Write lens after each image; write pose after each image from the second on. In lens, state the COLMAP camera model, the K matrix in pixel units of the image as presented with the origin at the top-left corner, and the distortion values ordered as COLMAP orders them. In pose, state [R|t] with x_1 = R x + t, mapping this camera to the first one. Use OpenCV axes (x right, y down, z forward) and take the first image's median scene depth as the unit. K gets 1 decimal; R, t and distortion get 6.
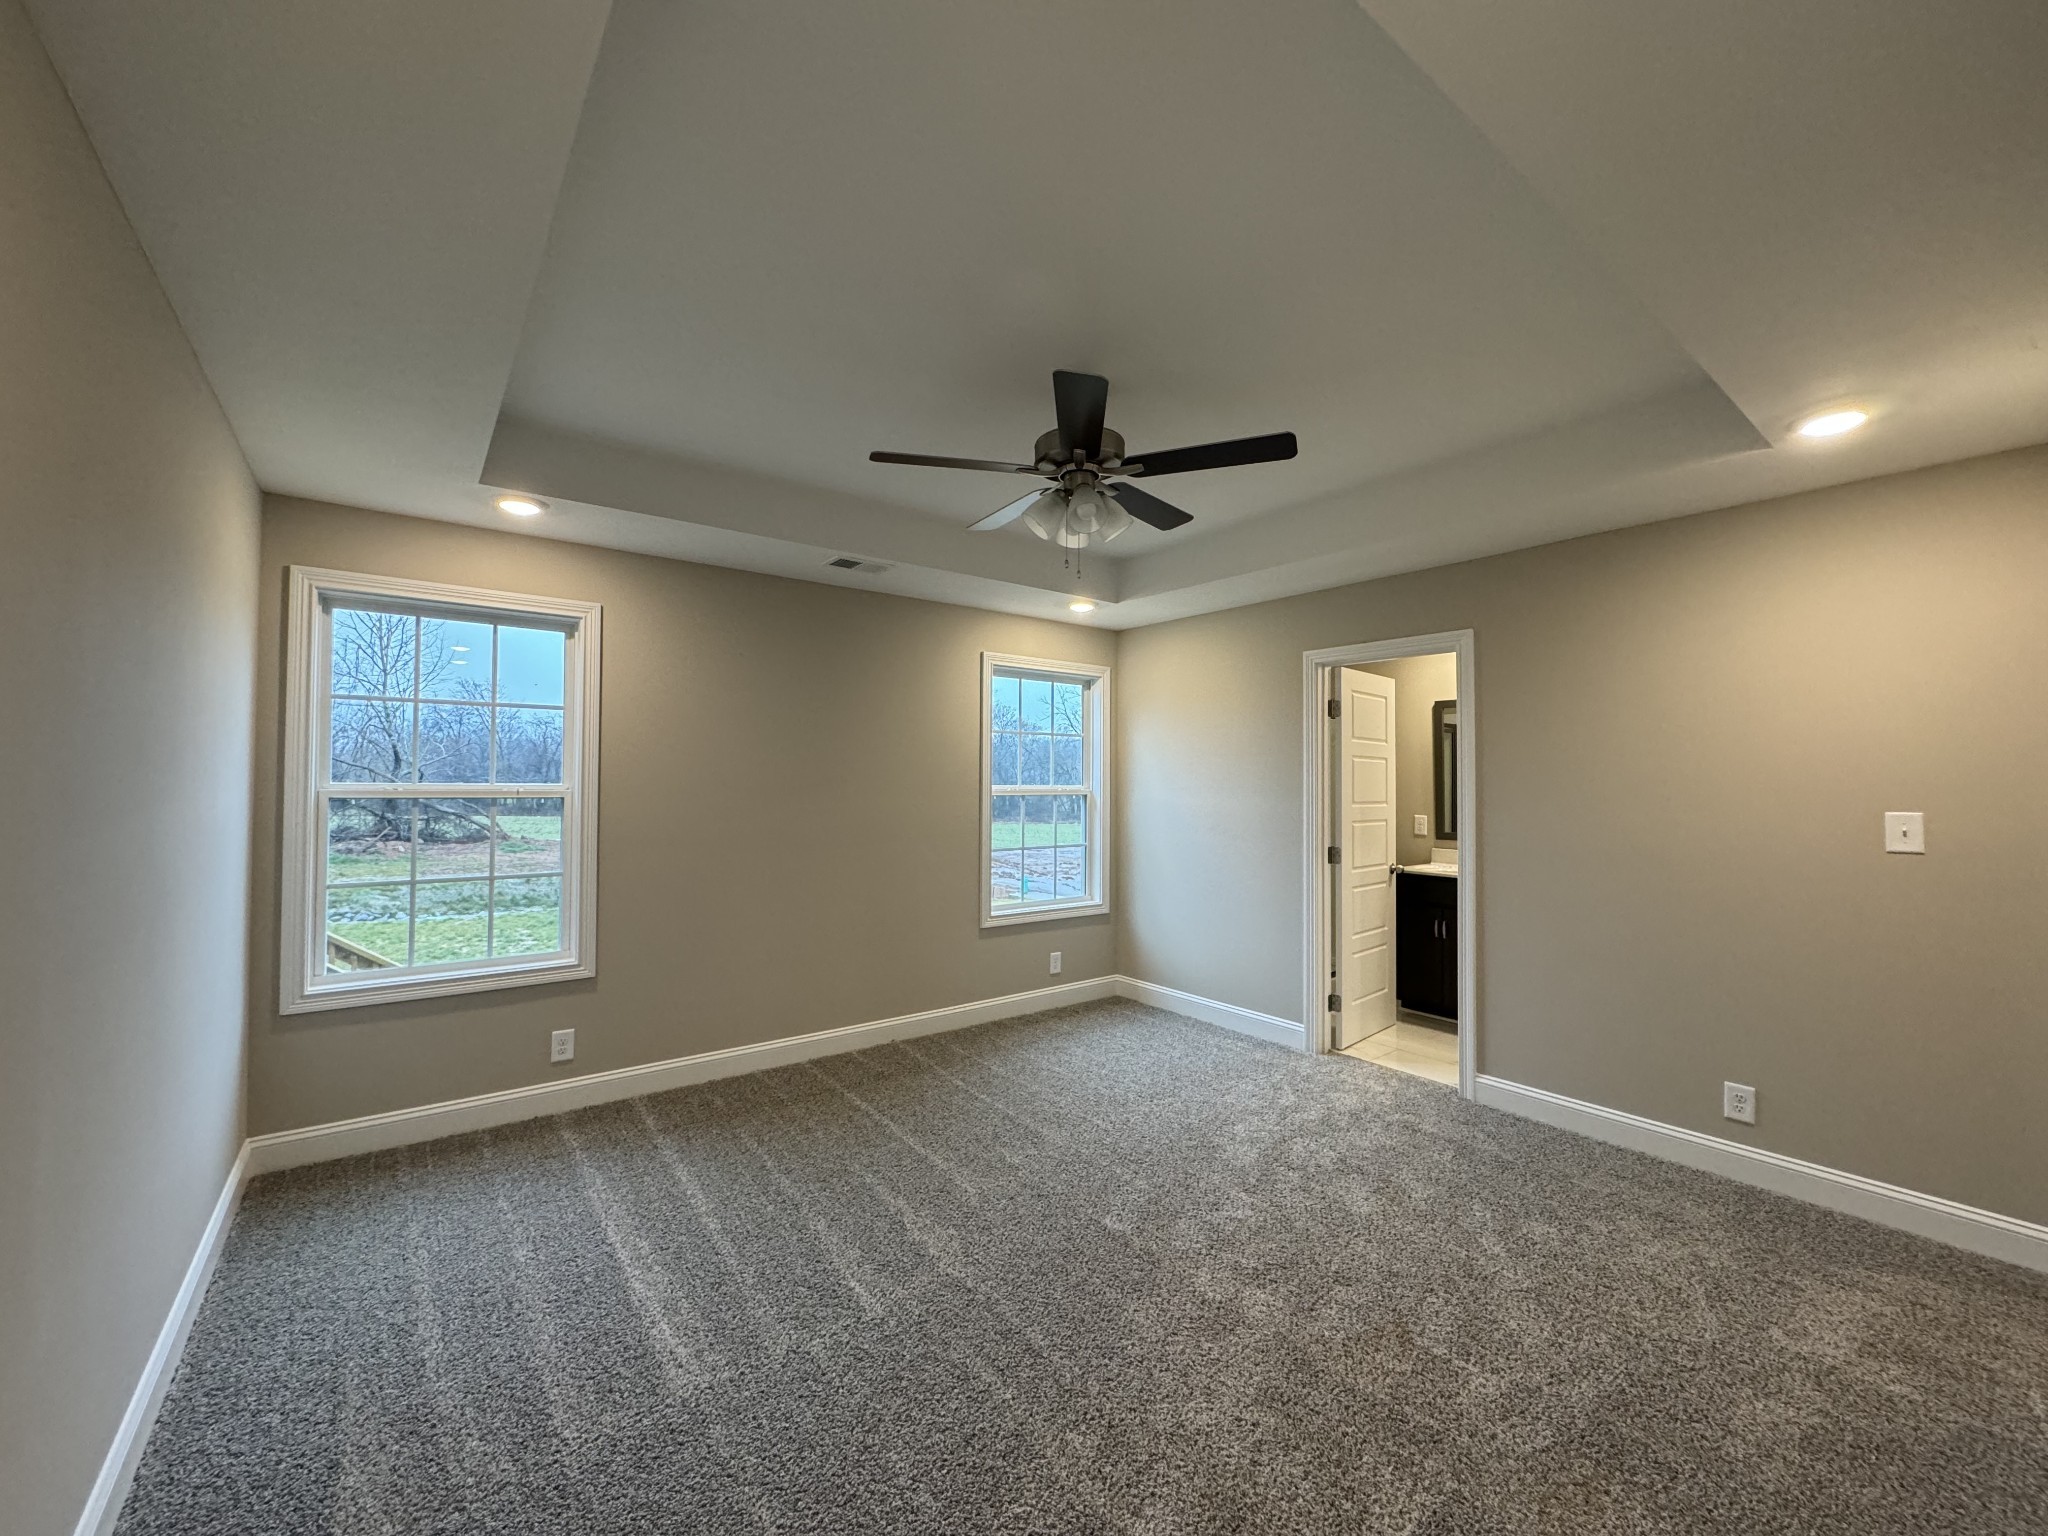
lens RADIAL K [[815.8, 0, 1034.2], [0, 815.8, 760.5], [0, 0, 1]] dist [-0.002023, 0.000527]
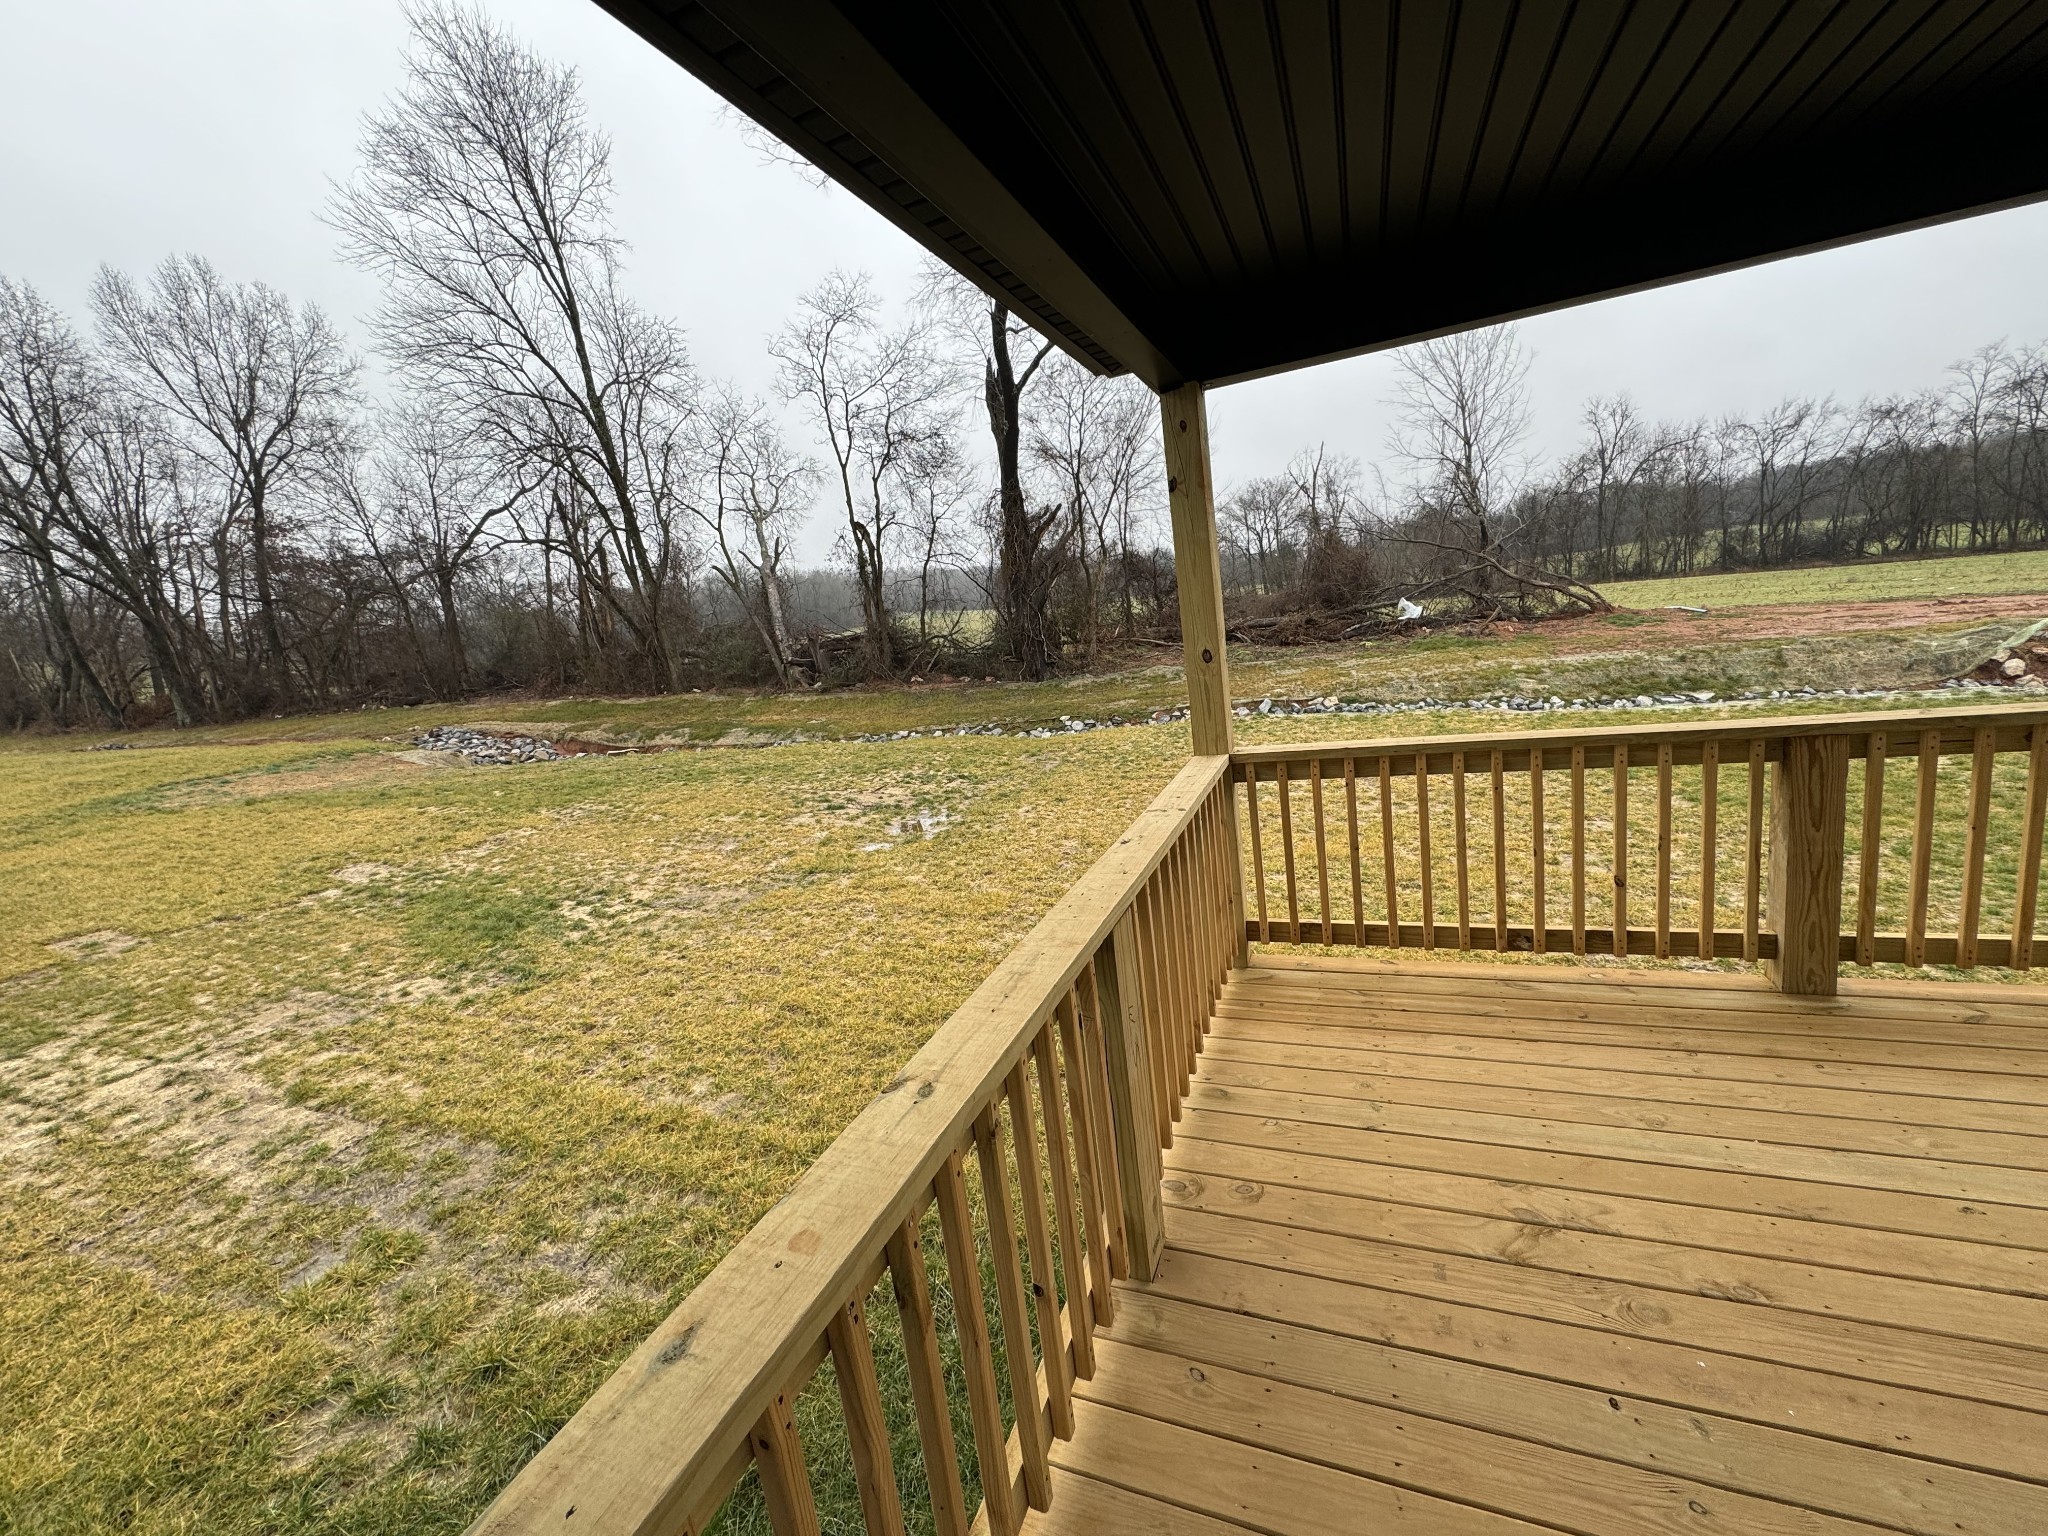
lens RADIAL K [[815.8, 0, 1022.8], [0, 815.8, 763.8], [0, 0, 1]] dist [-0.002023, 0.000527]
pose [[0.497147, 0.077873, -0.864165, -0.245386], [0.159519, 0.970785, 0.179250, -0.000033], [0.852877, -0.226965, 0.470200, 0.035836]]
